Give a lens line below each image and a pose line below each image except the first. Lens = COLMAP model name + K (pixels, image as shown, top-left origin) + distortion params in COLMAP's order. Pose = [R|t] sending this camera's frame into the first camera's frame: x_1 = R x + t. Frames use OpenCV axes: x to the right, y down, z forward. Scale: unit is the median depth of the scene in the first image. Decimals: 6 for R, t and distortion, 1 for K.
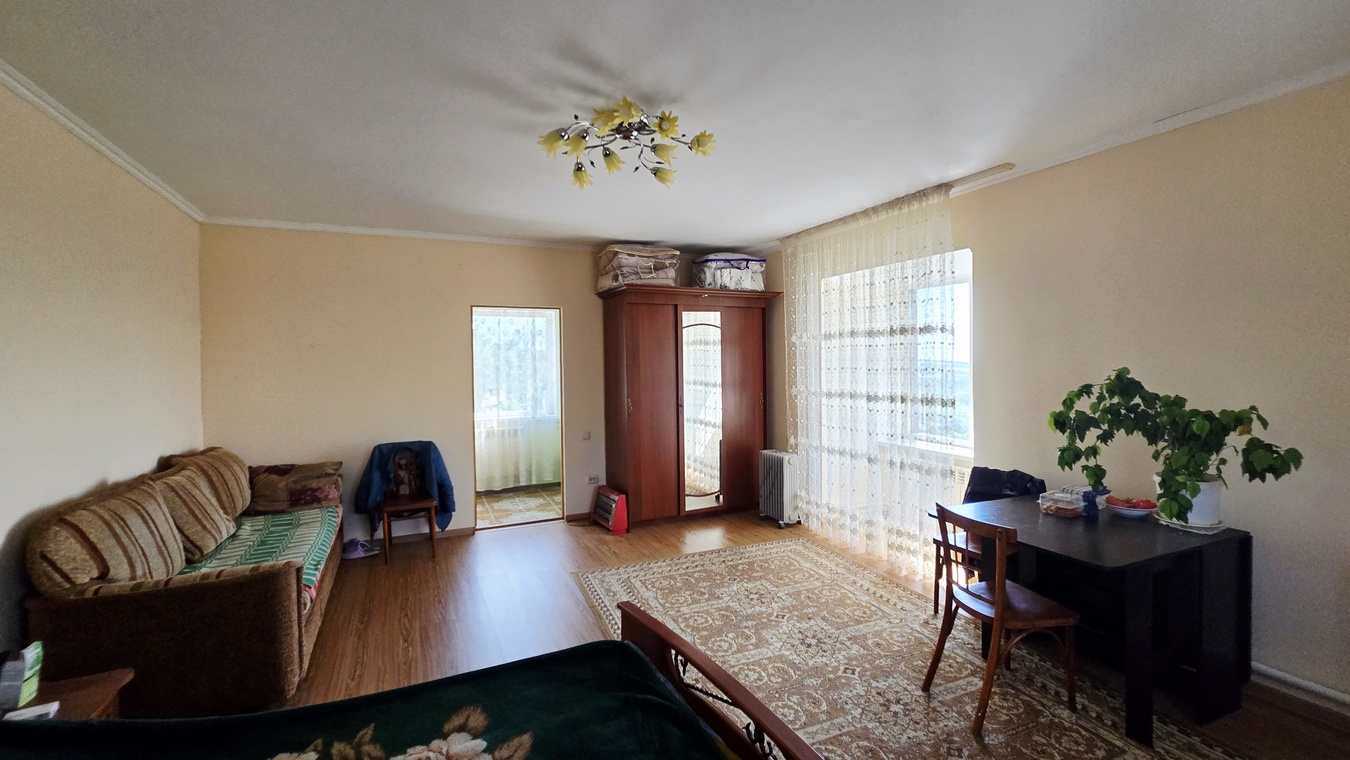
lens RADIAL K [[552.0, 0, 673.2], [0, 552.0, 373.6], [0, 0, 1]] dist [0.000347, 0.000201]
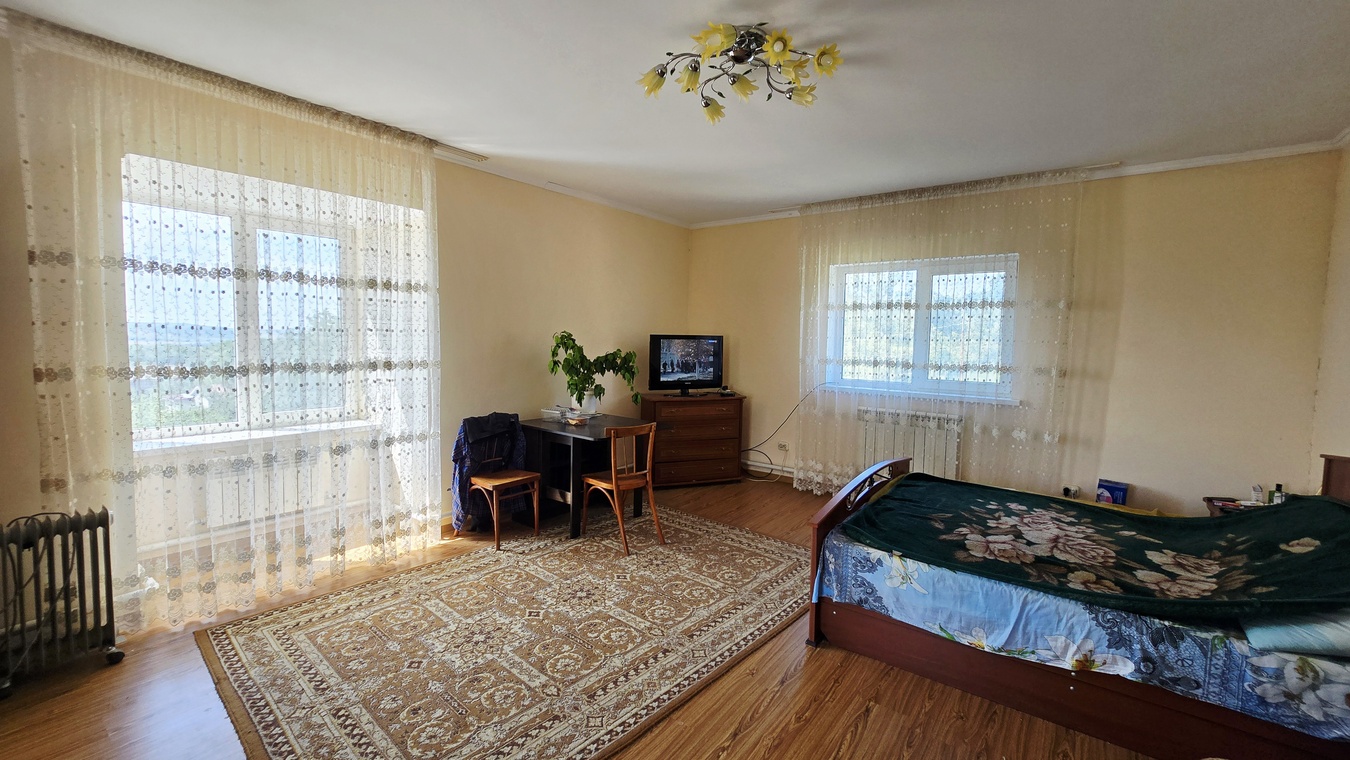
lens RADIAL K [[552.0, 0, 679.2], [0, 552.0, 372.4], [0, 0, 1]] dist [0.000347, 0.000201]
pose [[-0.455494, -0.059658, 0.888238, -0.577737], [0.004291, 0.997593, 0.069204, 0.000381], [-0.890229, 0.035334, -0.454142, 1.028664]]
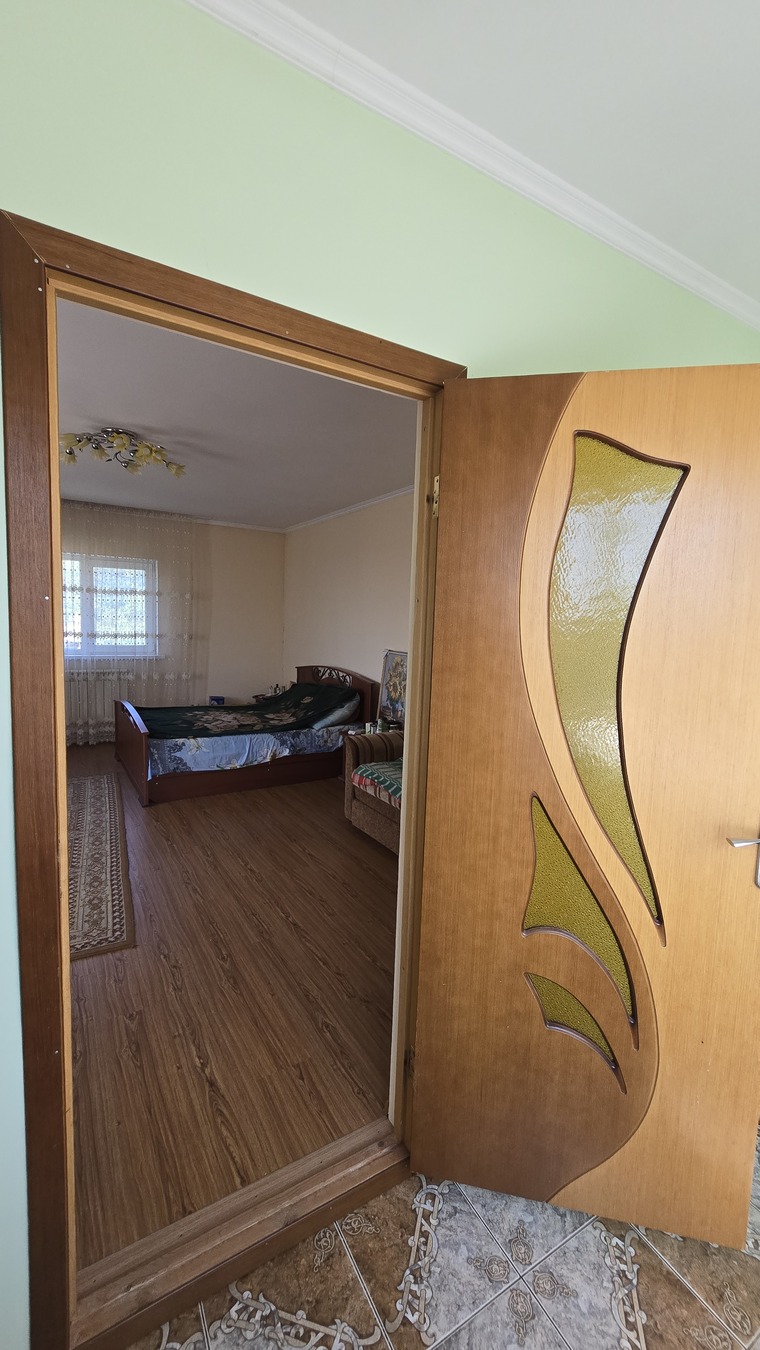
lens RADIAL K [[552.0, 0, 384.8], [0, 552.0, 672.6], [0, 0, 1]] dist [0.000347, 0.000201]
pose [[-0.995401, -0.014408, -0.094707, -0.430249], [-0.025153, 0.993247, 0.113263, -0.024833], [0.092436, 0.115125, -0.989041, 1.721973]]
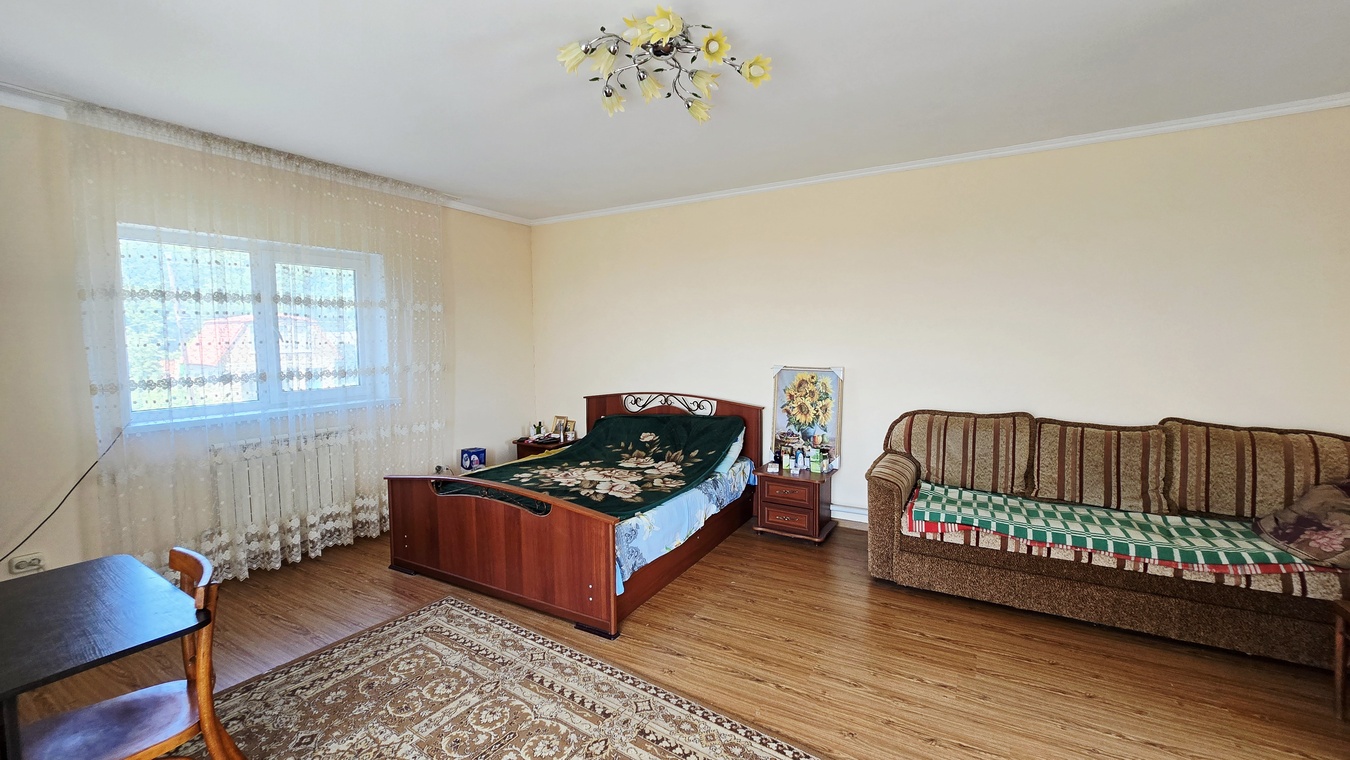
lens RADIAL K [[552.0, 0, 672.1], [0, 552.0, 369.5], [0, 0, 1]] dist [0.000347, 0.000201]
pose [[-0.834637, 0.049865, -0.548538, 0.269346], [0.005911, 0.996647, 0.081606, -0.014577], [0.550768, 0.064869, -0.832133, 1.195137]]
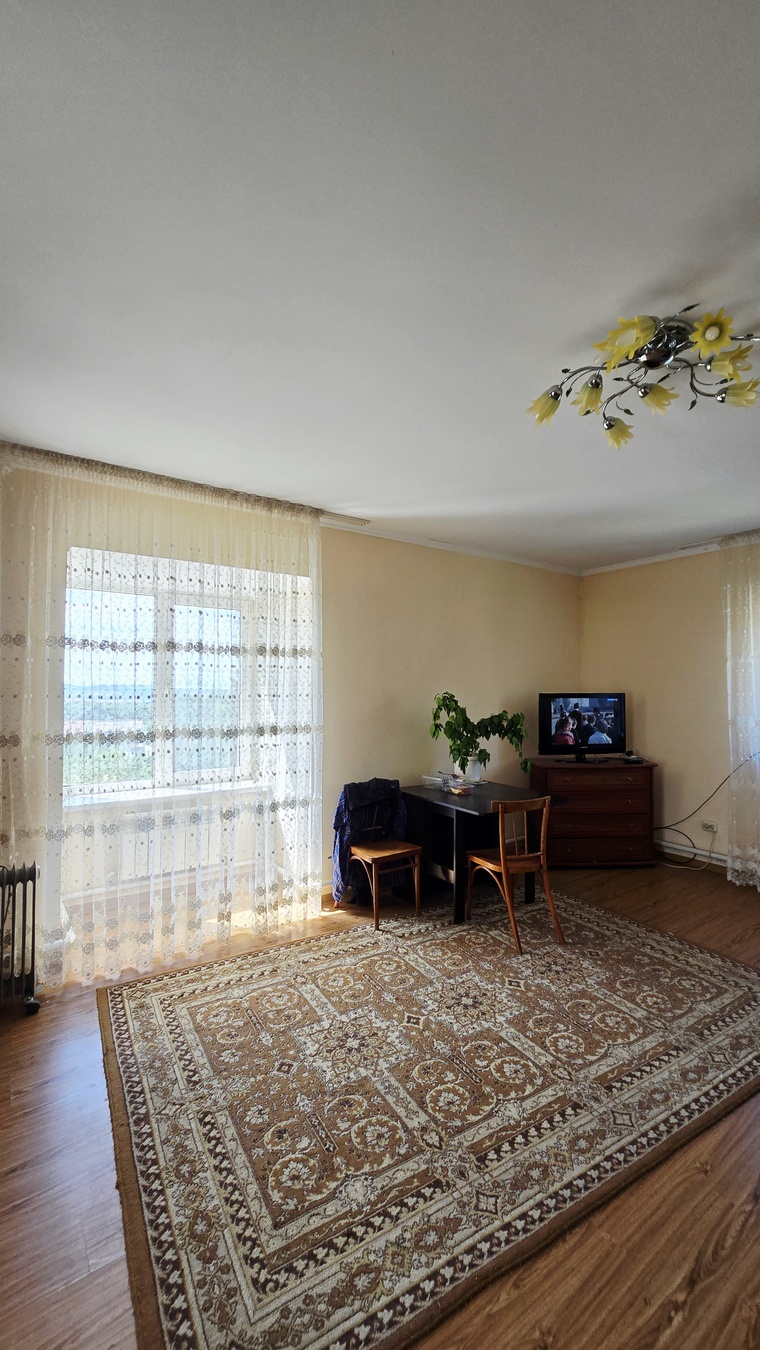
lens RADIAL K [[552.0, 0, 390.4], [0, 552.0, 676.6], [0, 0, 1]] dist [0.000347, 0.000201]
pose [[-0.165791, 0.029255, 0.985727, -0.490664], [0.021005, 0.999438, -0.026129, -0.011023], [-0.985937, 0.016373, -0.166312, 1.003313]]
